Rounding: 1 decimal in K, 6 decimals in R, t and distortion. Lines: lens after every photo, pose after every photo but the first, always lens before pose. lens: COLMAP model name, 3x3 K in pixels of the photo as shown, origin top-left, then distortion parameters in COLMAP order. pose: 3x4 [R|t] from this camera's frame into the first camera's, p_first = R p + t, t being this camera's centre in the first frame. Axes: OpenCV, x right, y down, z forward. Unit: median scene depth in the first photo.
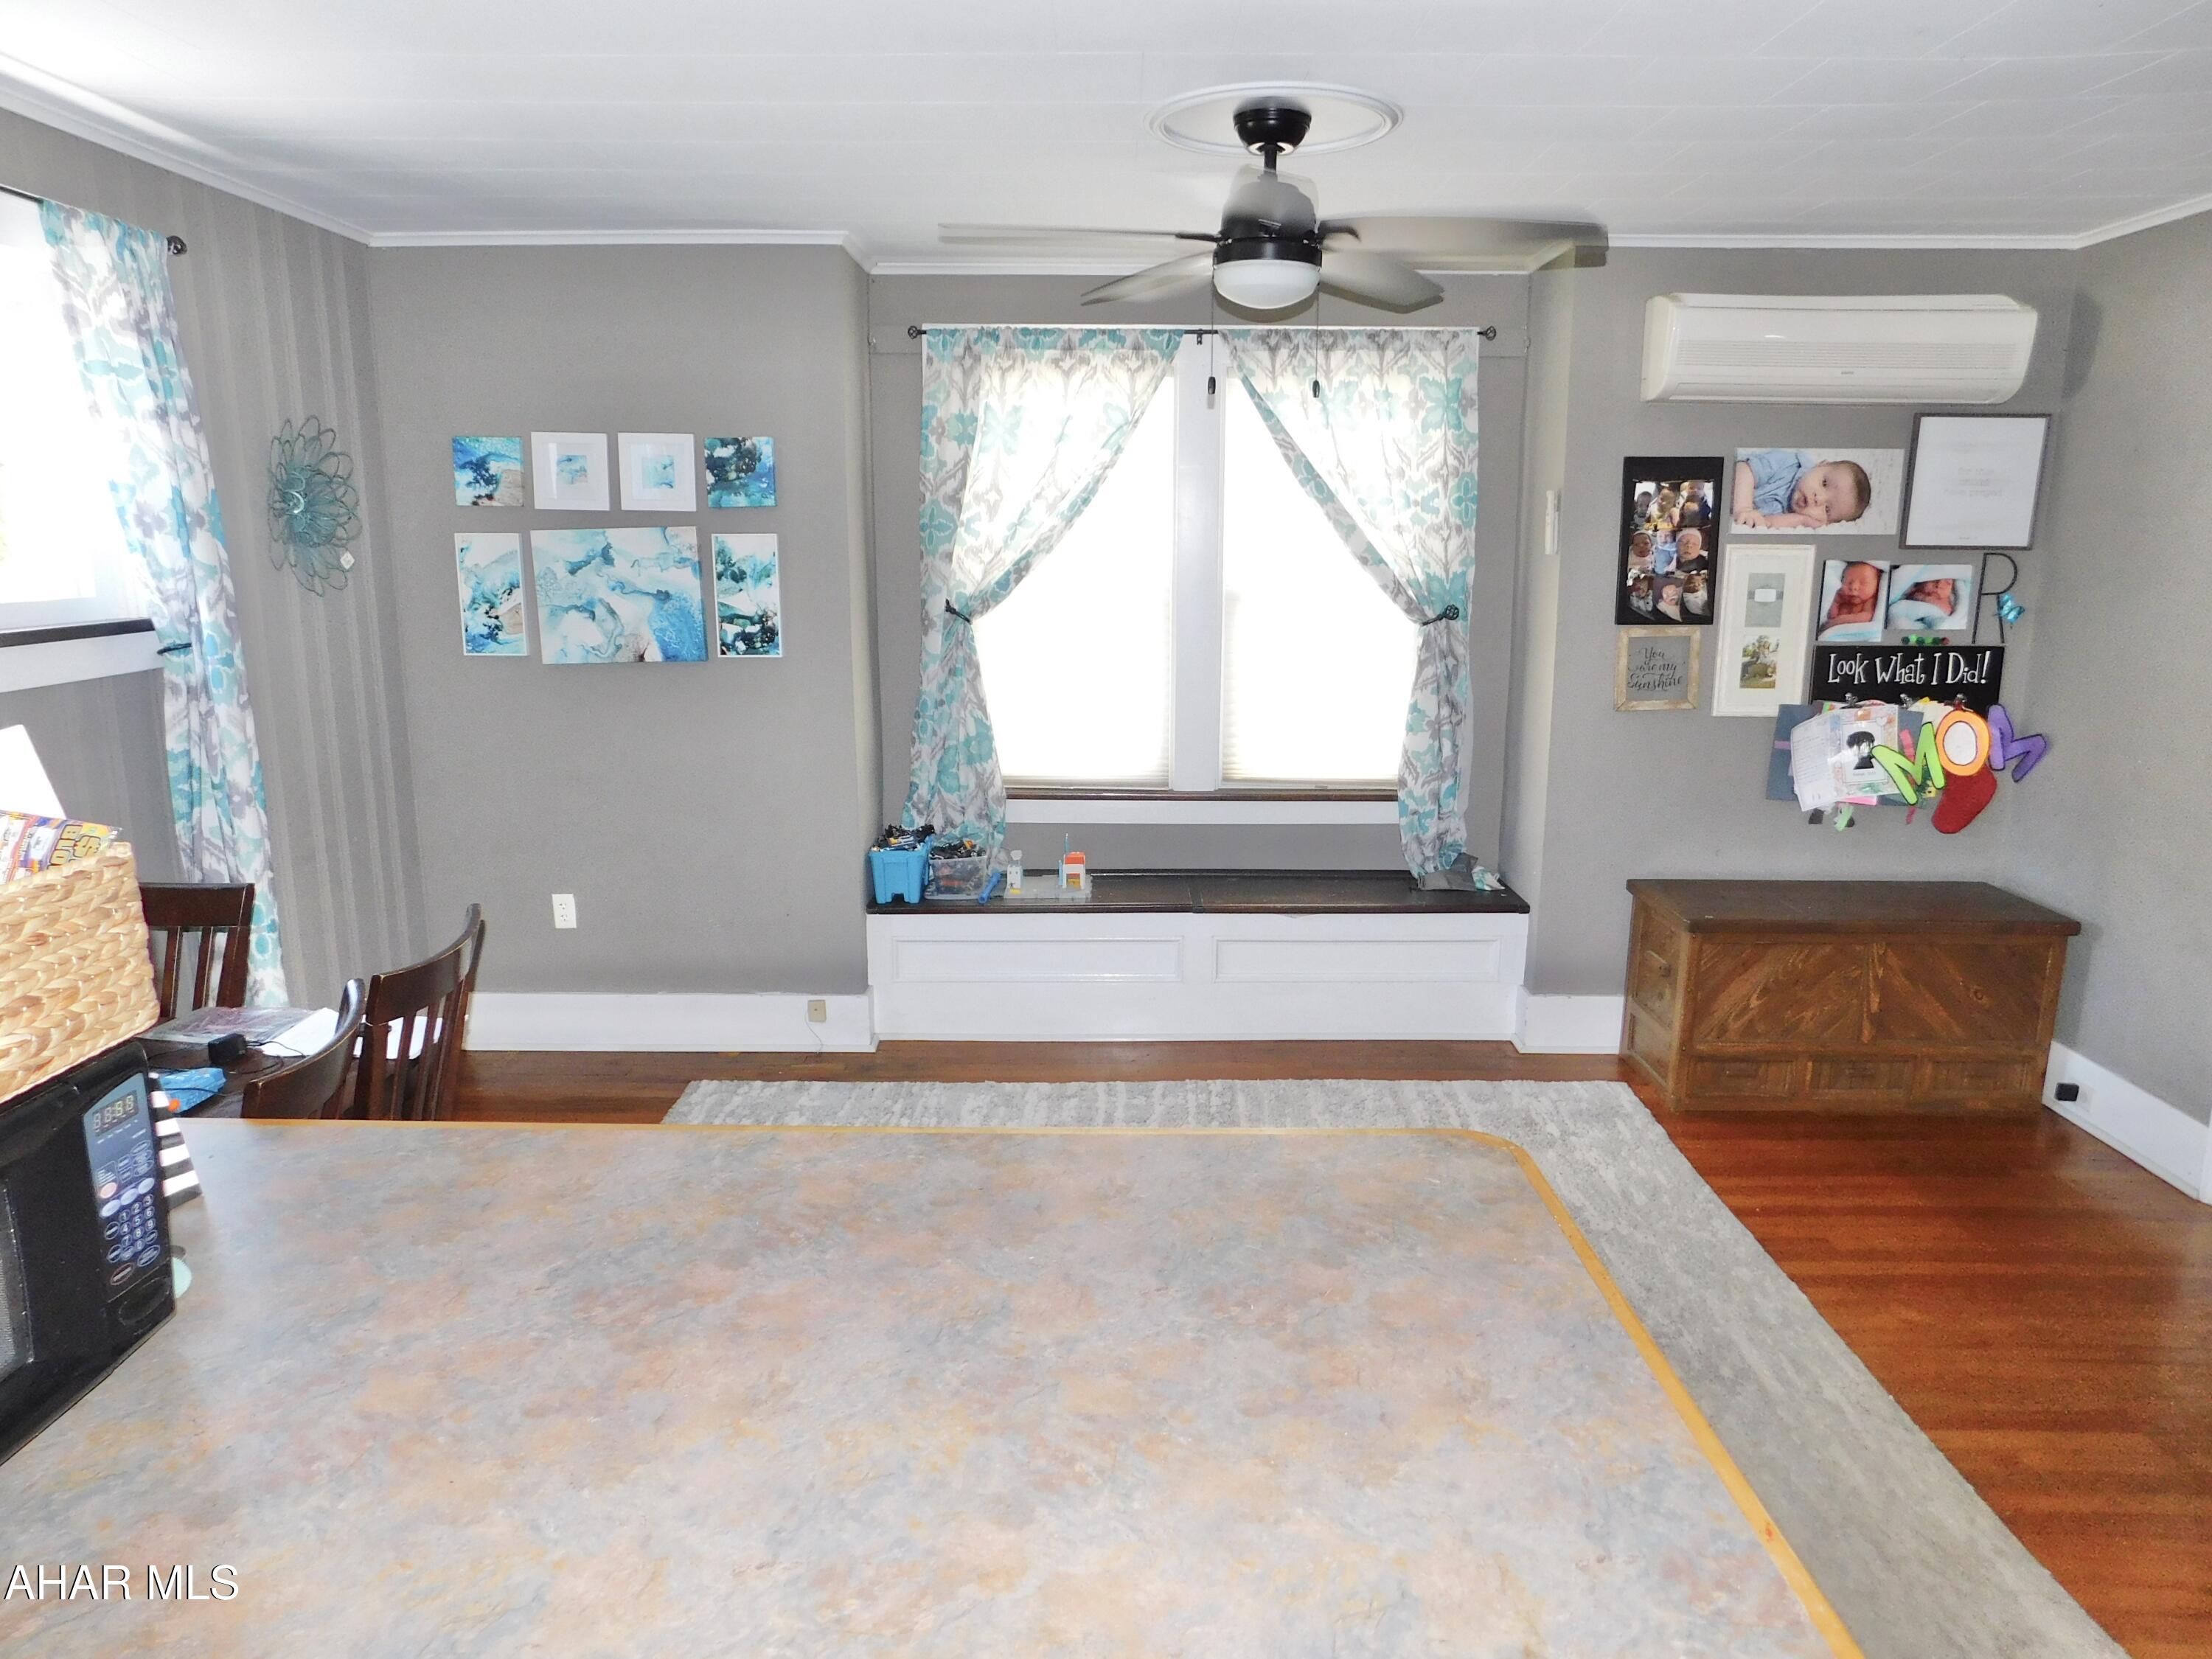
lens RADIAL K [[1495.4, 0, 1083.5], [0, 1495.4, 817.8], [0, 0, 1]] dist [-0.048719, 0.028729]
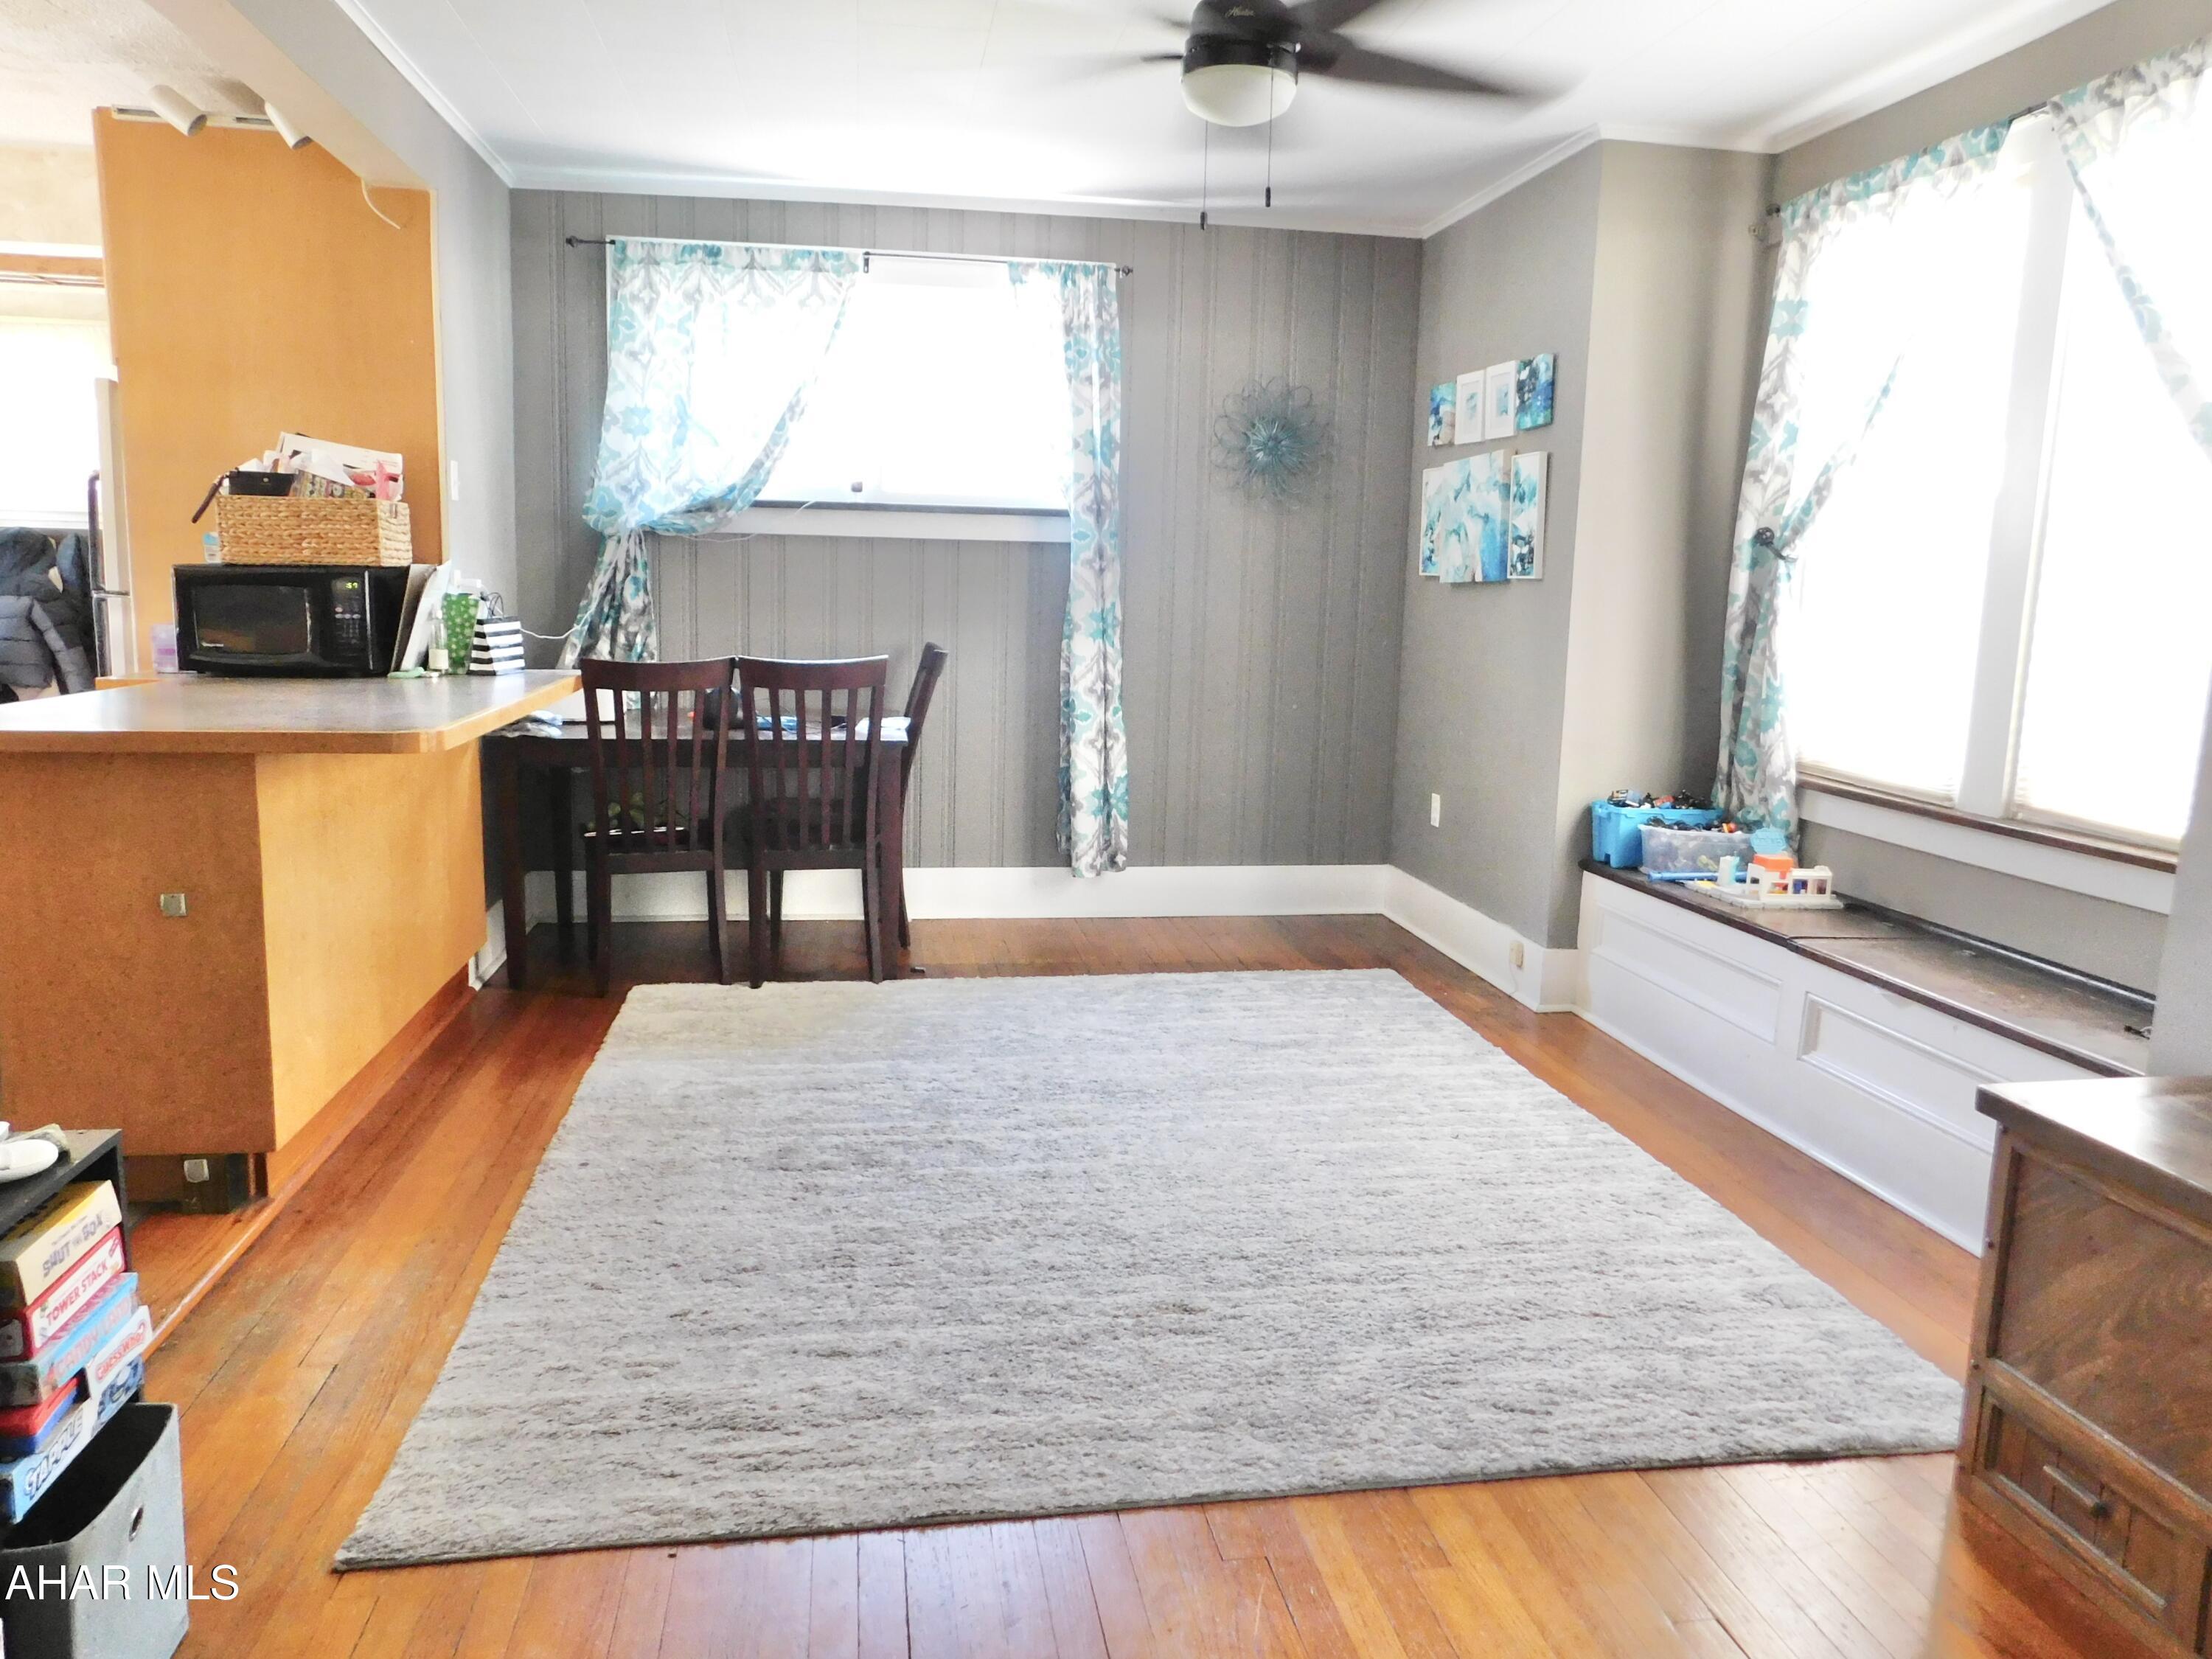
lens RADIAL K [[1495.4, 0, 1098.5], [0, 1495.4, 848.9], [0, 0, 1]] dist [-0.048719, 0.028729]
pose [[0.184121, 0.181730, -0.965957, 0.728995], [-0.226948, 0.964064, 0.138115, -0.006402], [0.956344, 0.193792, 0.218748, 0.551353]]
